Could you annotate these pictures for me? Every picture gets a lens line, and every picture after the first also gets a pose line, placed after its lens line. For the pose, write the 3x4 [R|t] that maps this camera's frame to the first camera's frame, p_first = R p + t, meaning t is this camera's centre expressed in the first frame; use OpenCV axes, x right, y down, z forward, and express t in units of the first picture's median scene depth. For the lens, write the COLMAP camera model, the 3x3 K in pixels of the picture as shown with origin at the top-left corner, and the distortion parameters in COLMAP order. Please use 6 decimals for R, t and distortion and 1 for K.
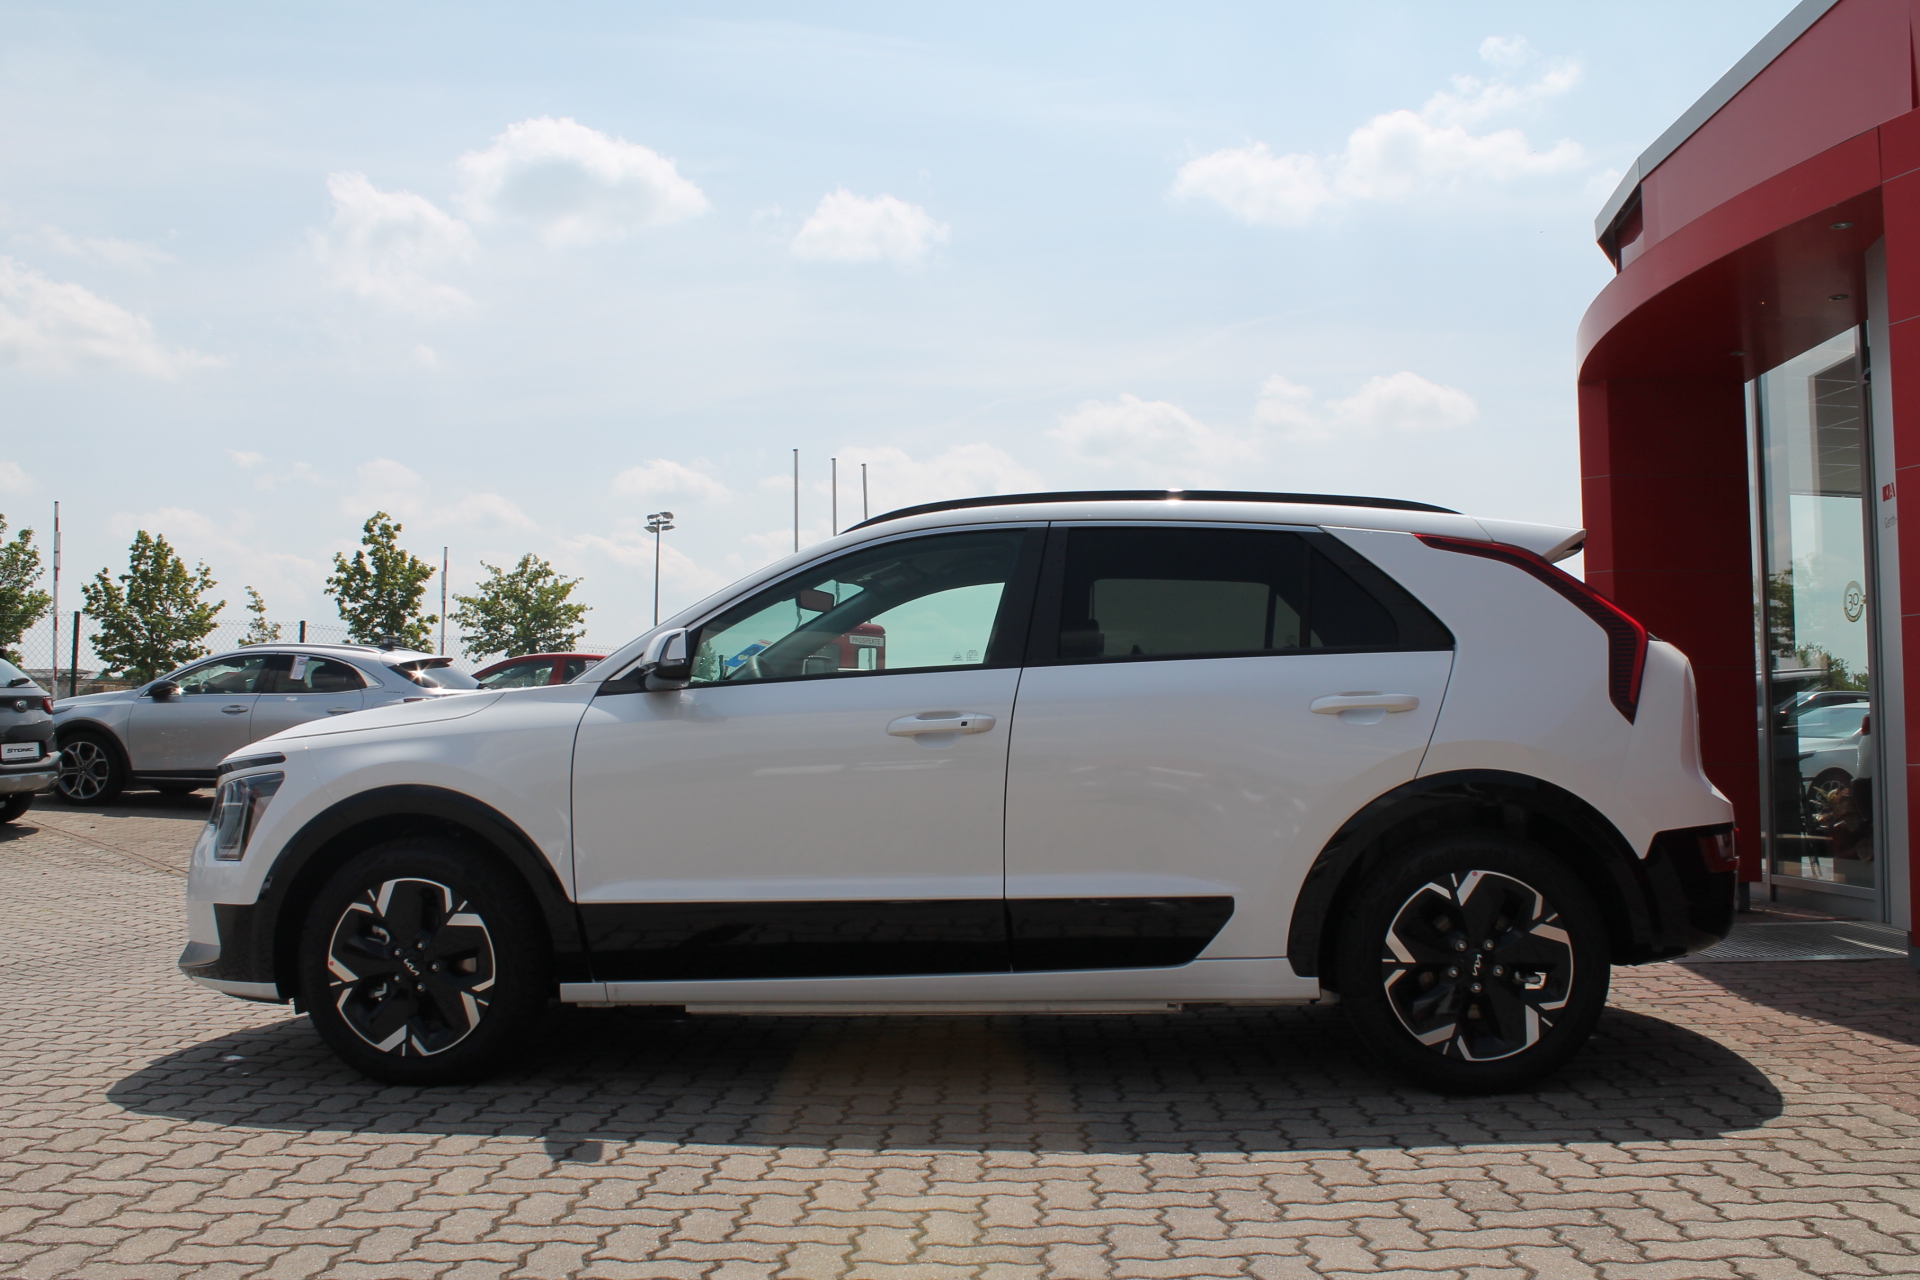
lens RADIAL K [[1703.2, 0, 960.0], [0, 1703.2, 640.0], [0, 0, 1]] dist [-0.078706, 0.003492]
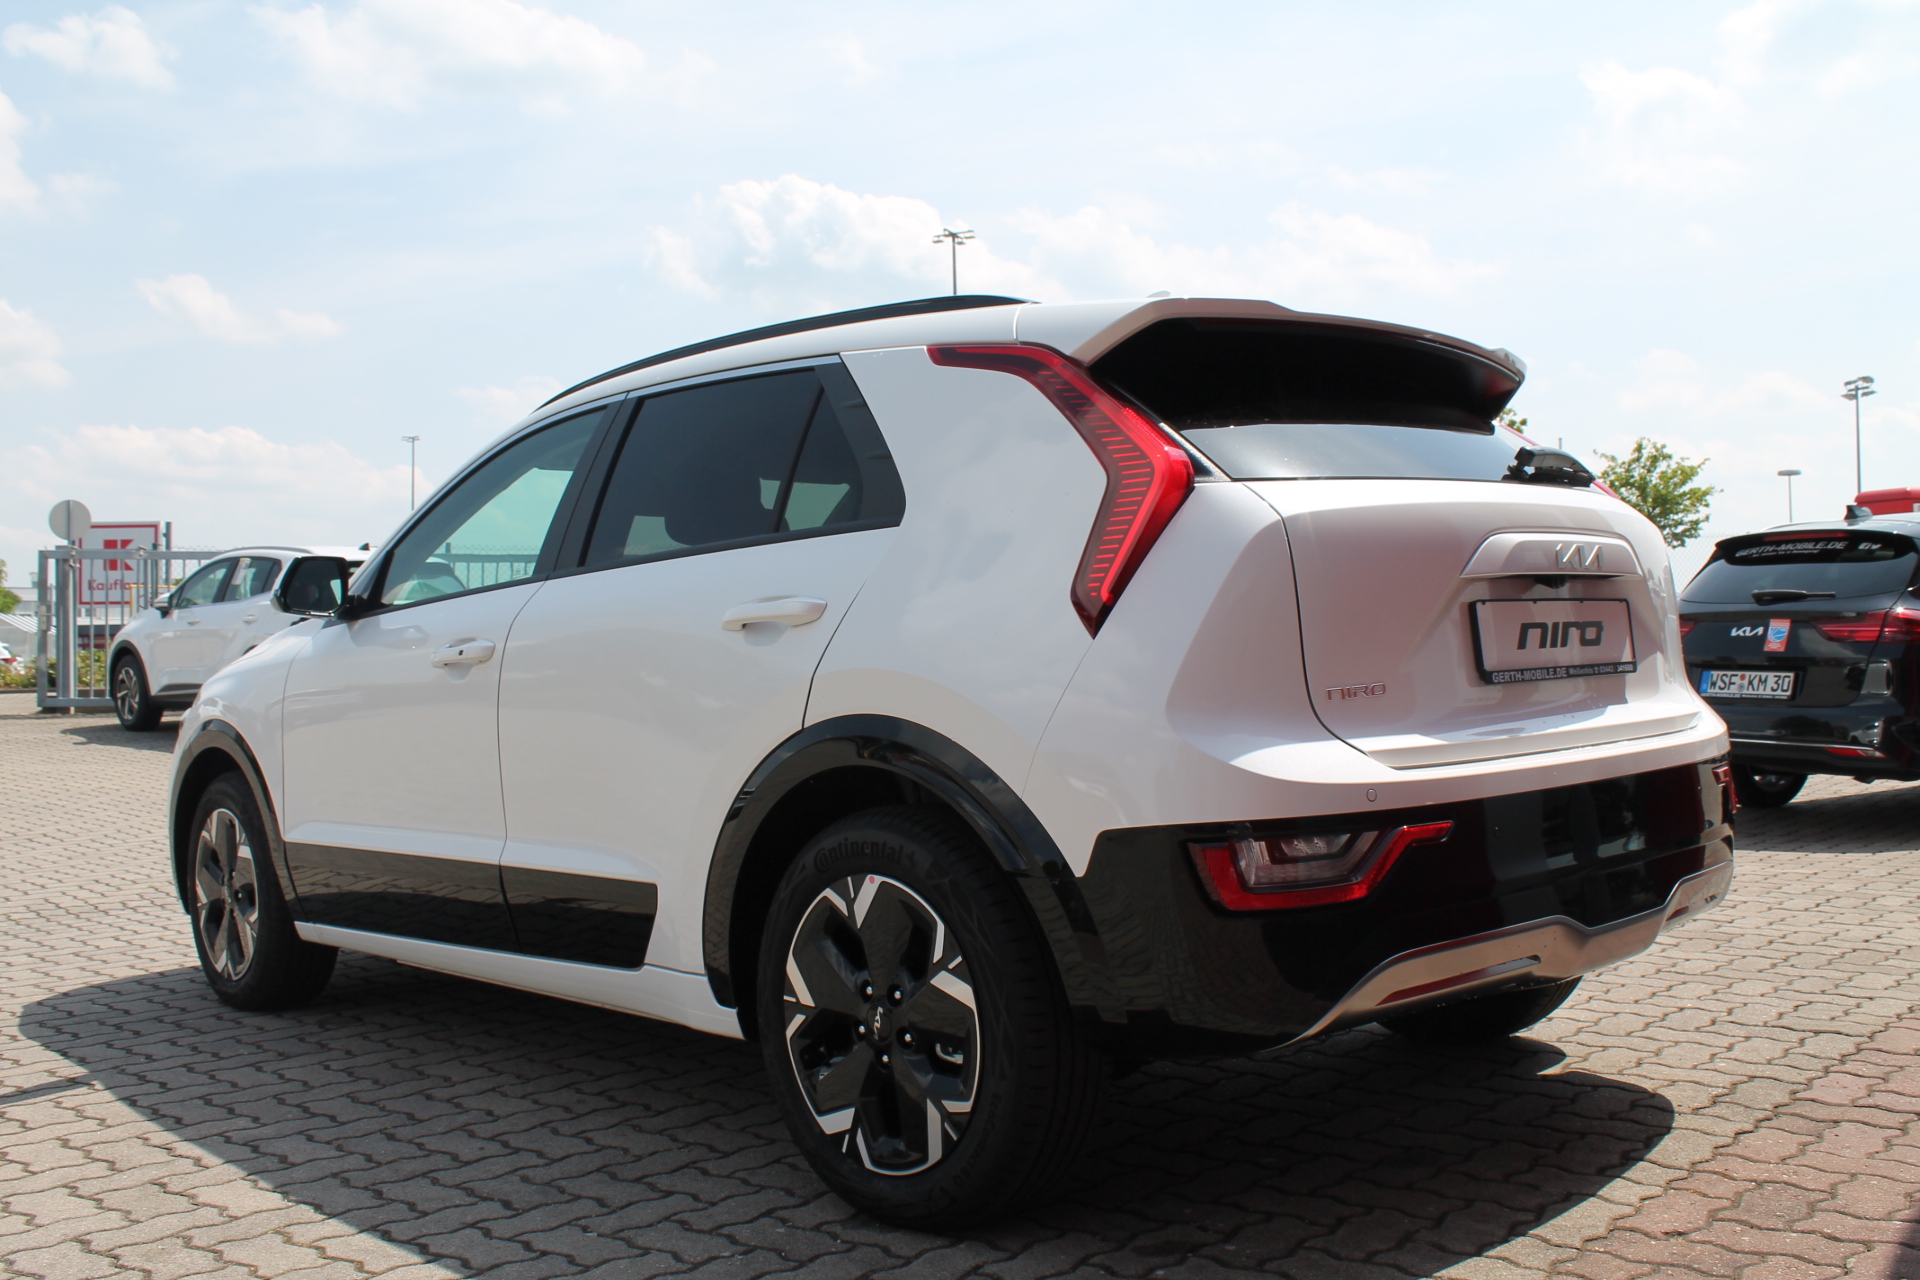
lens RADIAL K [[1703.2, 0, 960.0], [0, 1703.2, 640.0], [0, 0, 1]] dist [-0.078706, 0.003492]
pose [[0.773485, -0.020037, -0.633497, 0.720890], [0.058885, 0.997449, 0.040348, 0.024840], [0.631073, -0.068512, 0.772692, 0.525378]]
